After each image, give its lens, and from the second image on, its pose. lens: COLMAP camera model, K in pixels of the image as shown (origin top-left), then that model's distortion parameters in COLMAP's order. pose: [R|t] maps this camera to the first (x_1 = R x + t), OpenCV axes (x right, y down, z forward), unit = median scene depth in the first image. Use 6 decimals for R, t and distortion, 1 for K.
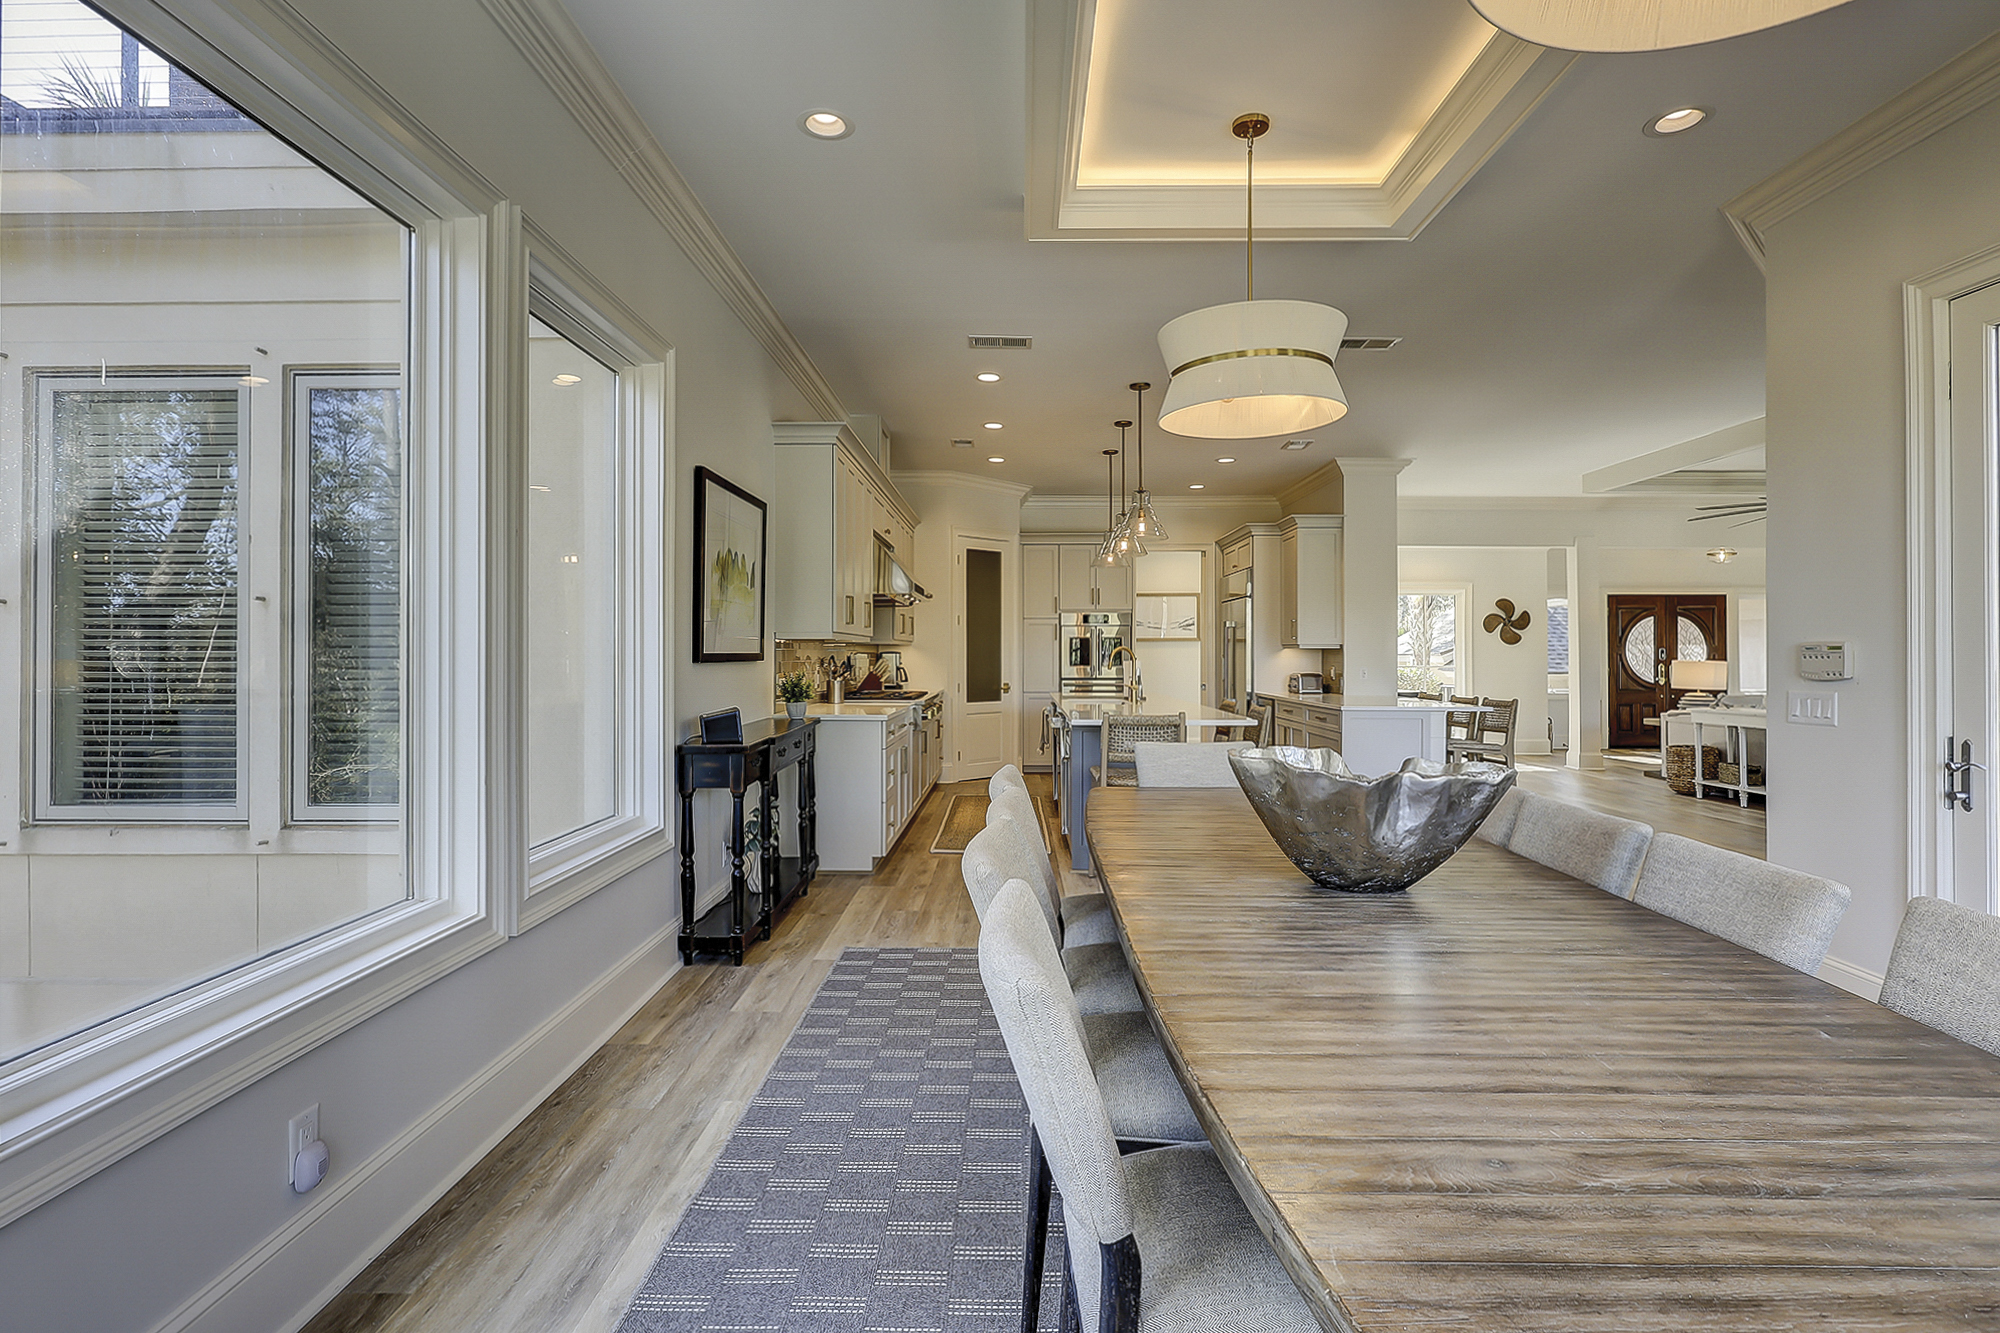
lens RADIAL K [[979.7, 0, 1008.8], [0, 979.7, 646.8], [0, 0, 1]] dist [-0.005794, 0.001671]
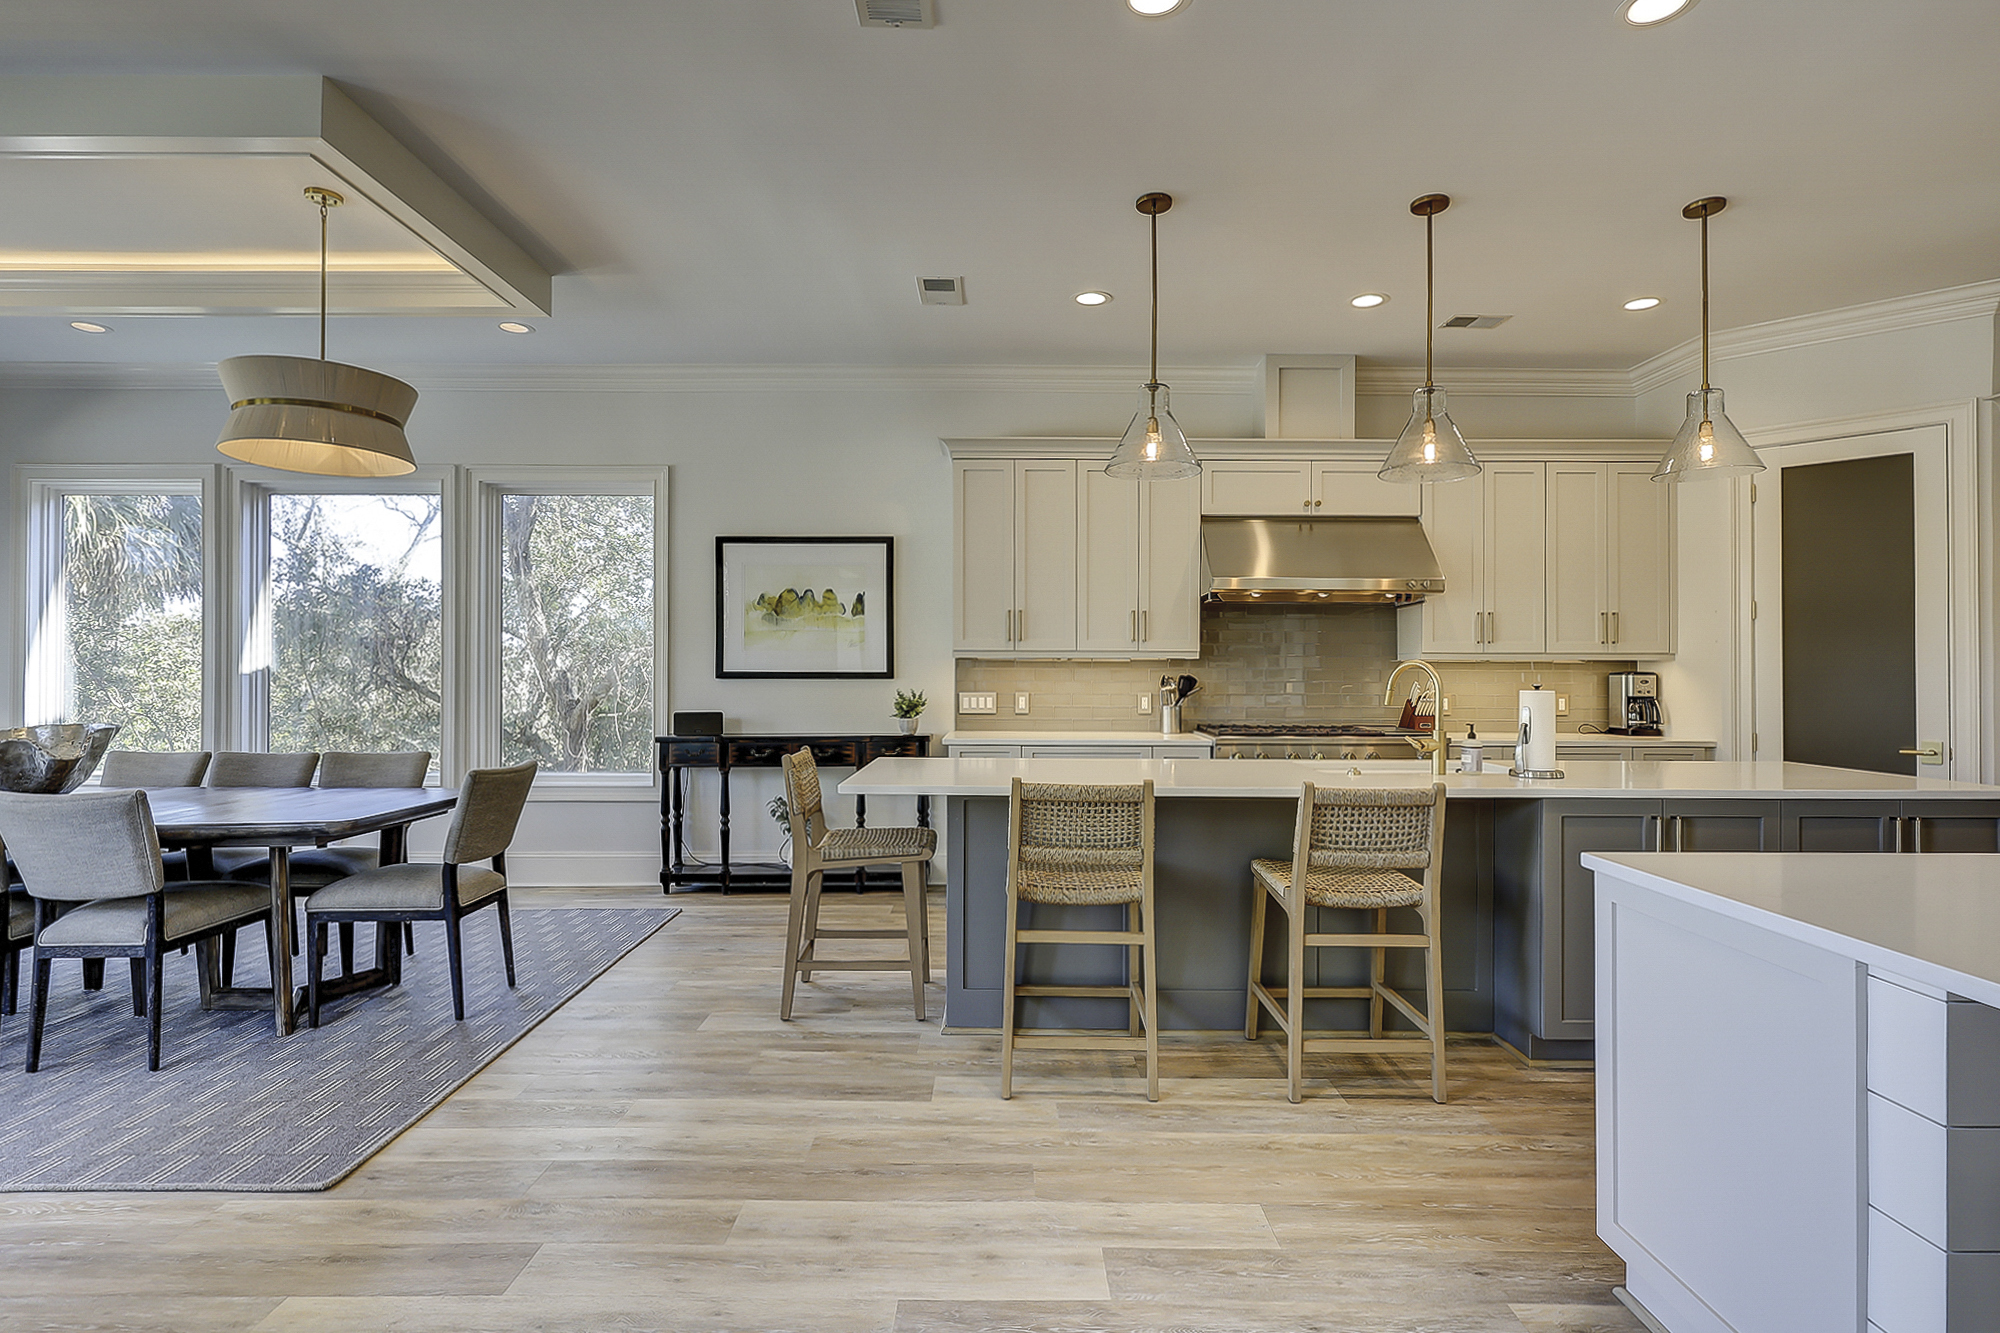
lens RADIAL K [[979.7, 0, 1003.0], [0, 979.7, 663.9], [0, 0, 1]] dist [-0.005794, 0.001671]
pose [[0.008145, -0.009835, -0.999918, 0.441268], [0.002786, 0.999948, -0.009813, 0.004360], [0.999963, -0.002706, 0.008172, 0.570896]]
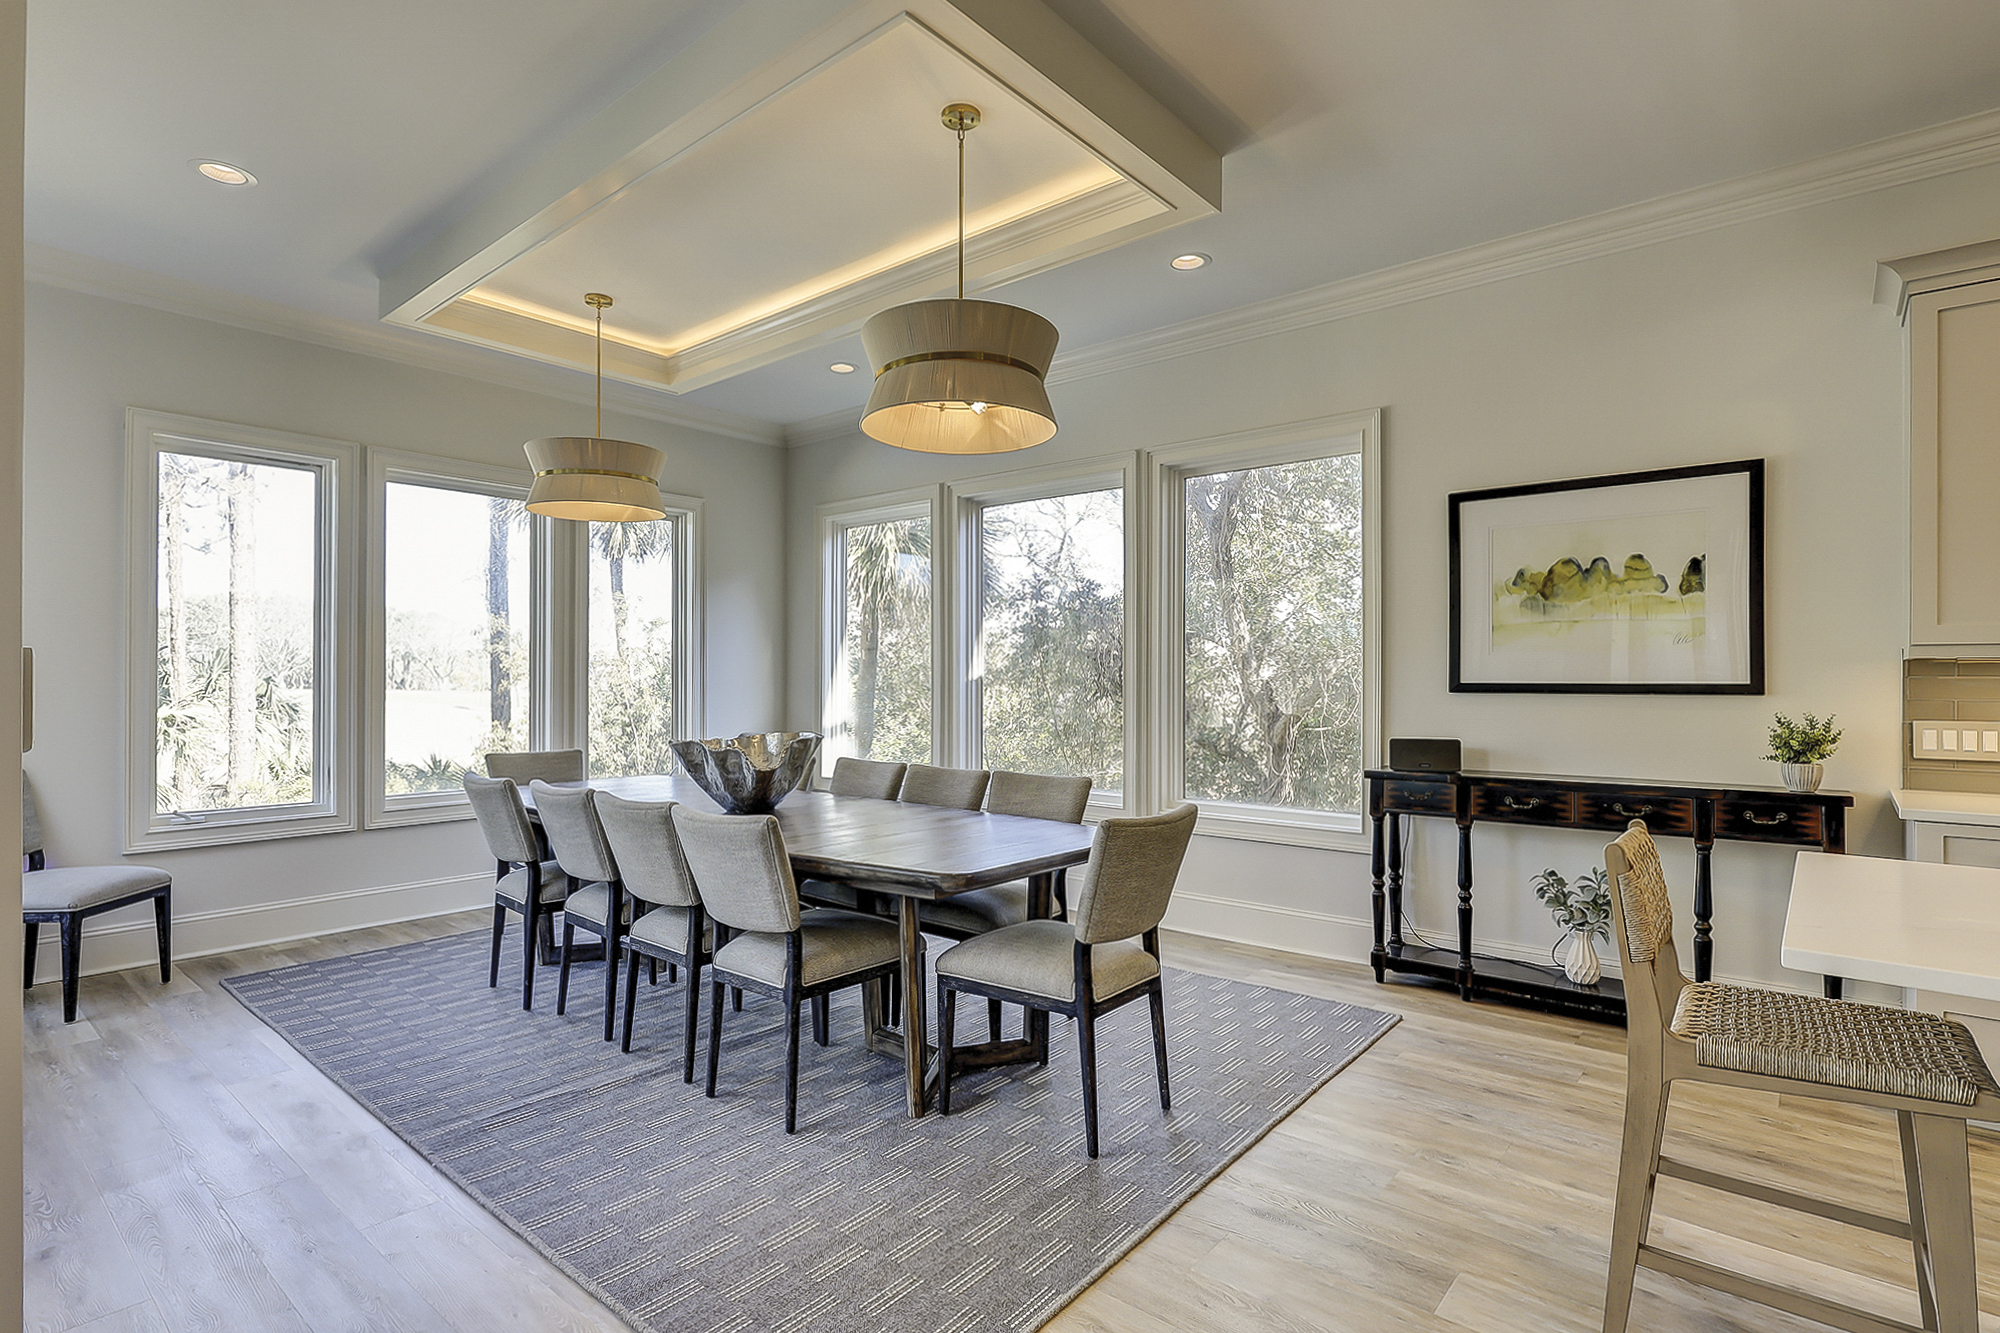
lens RADIAL K [[979.7, 0, 993.3], [0, 979.7, 676.9], [0, 0, 1]] dist [-0.005794, 0.001671]
pose [[-0.643071, -0.006867, -0.765776, 0.303721], [-0.001063, 0.999967, -0.008074, 0.003887], [0.765806, -0.004379, -0.643057, 0.524836]]
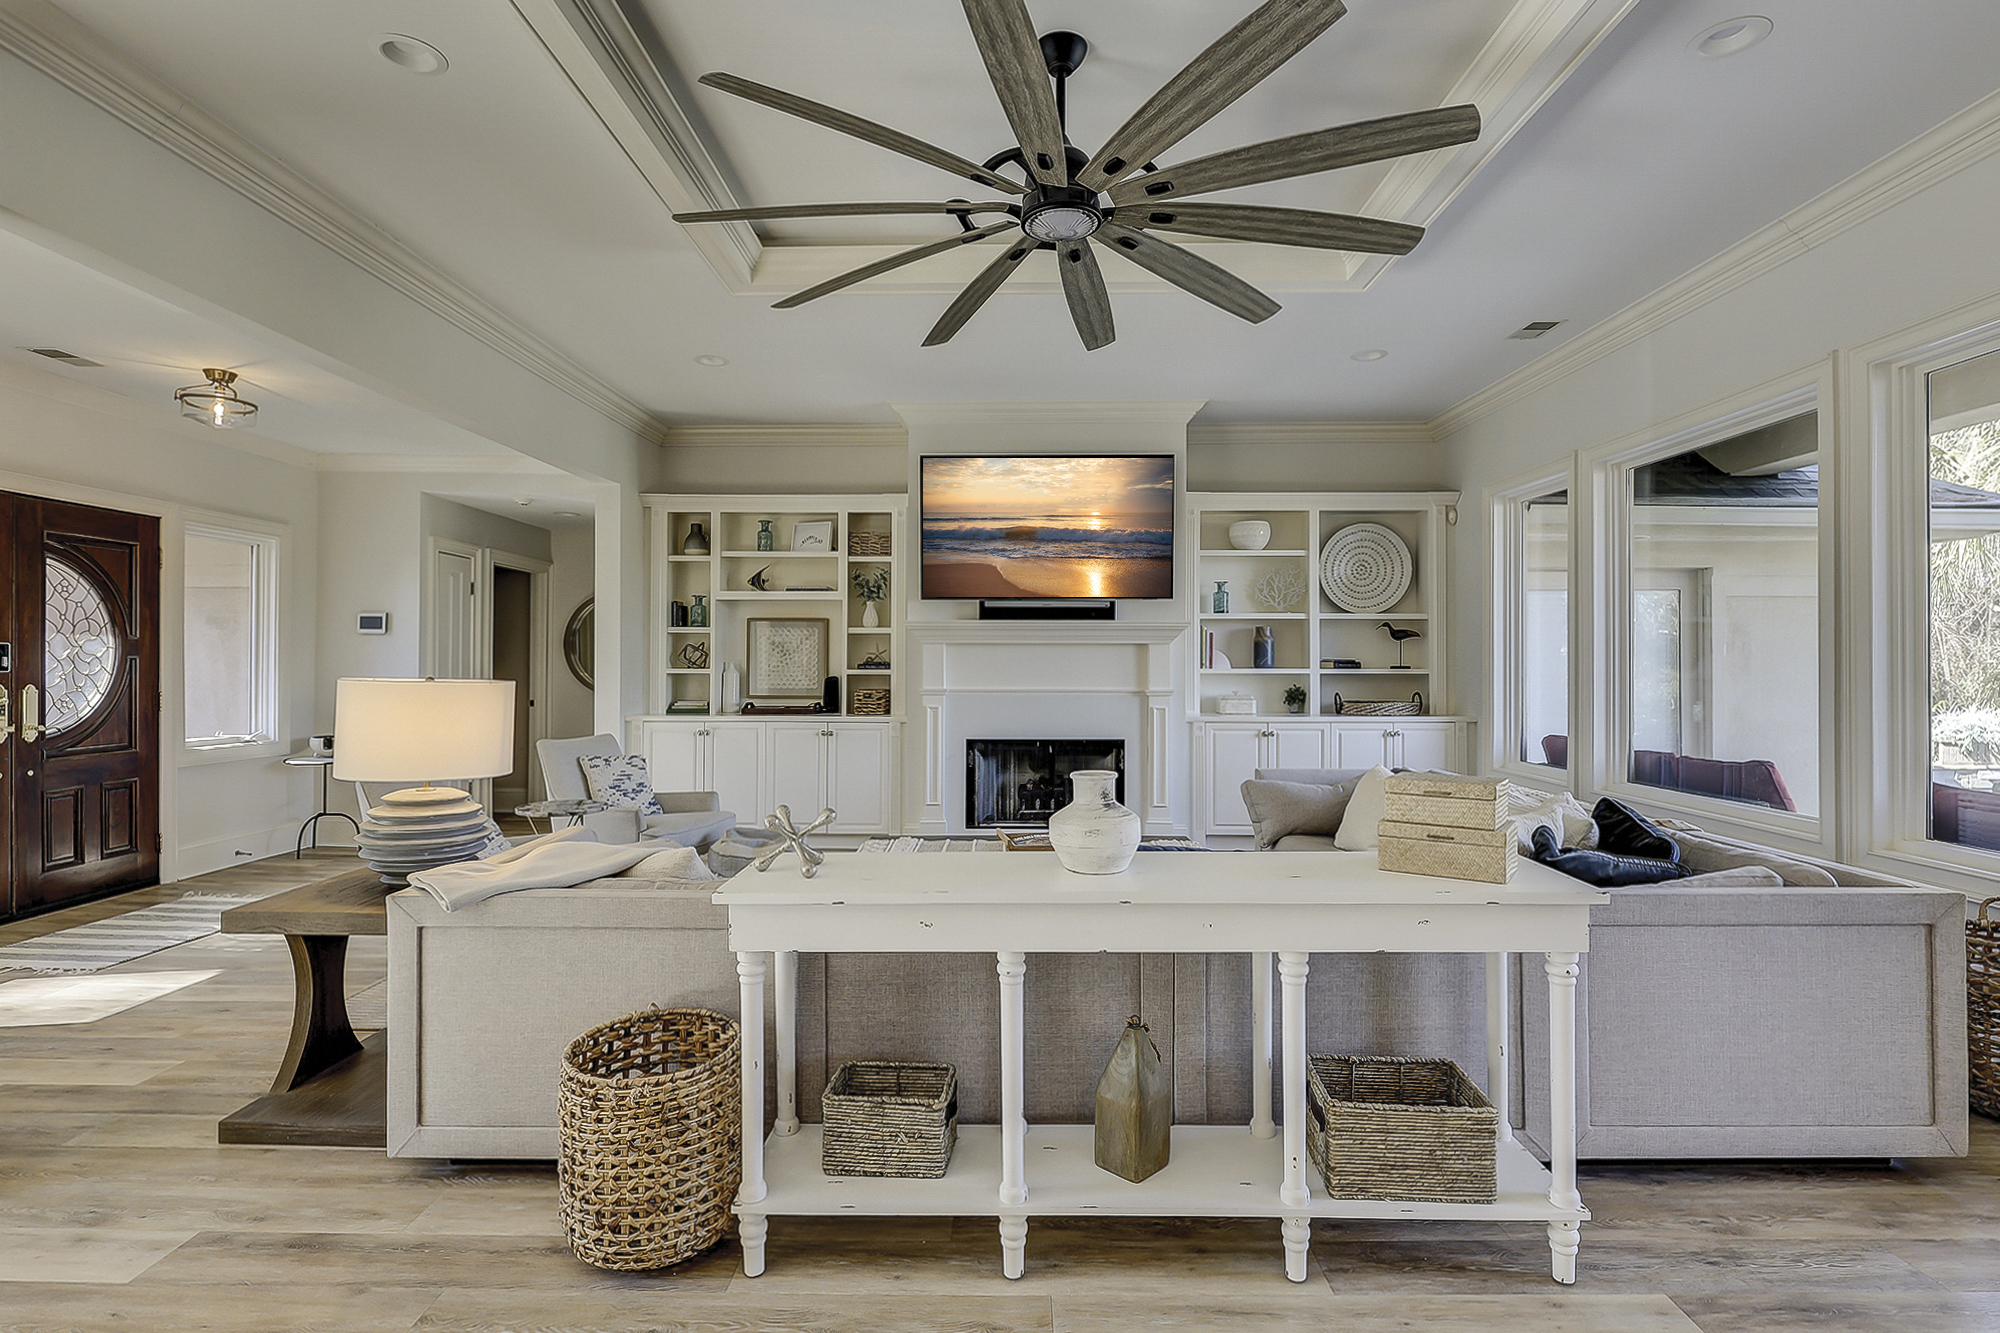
lens RADIAL K [[979.7, 0, 998.1], [0, 979.7, 652.6], [0, 0, 1]] dist [-0.005794, 0.001671]
pose [[0.012254, 0.011562, 0.999858, 0.408777], [-0.009928, 0.999885, -0.011440, 0.007942], [-0.999876, -0.009787, 0.012368, 0.815974]]
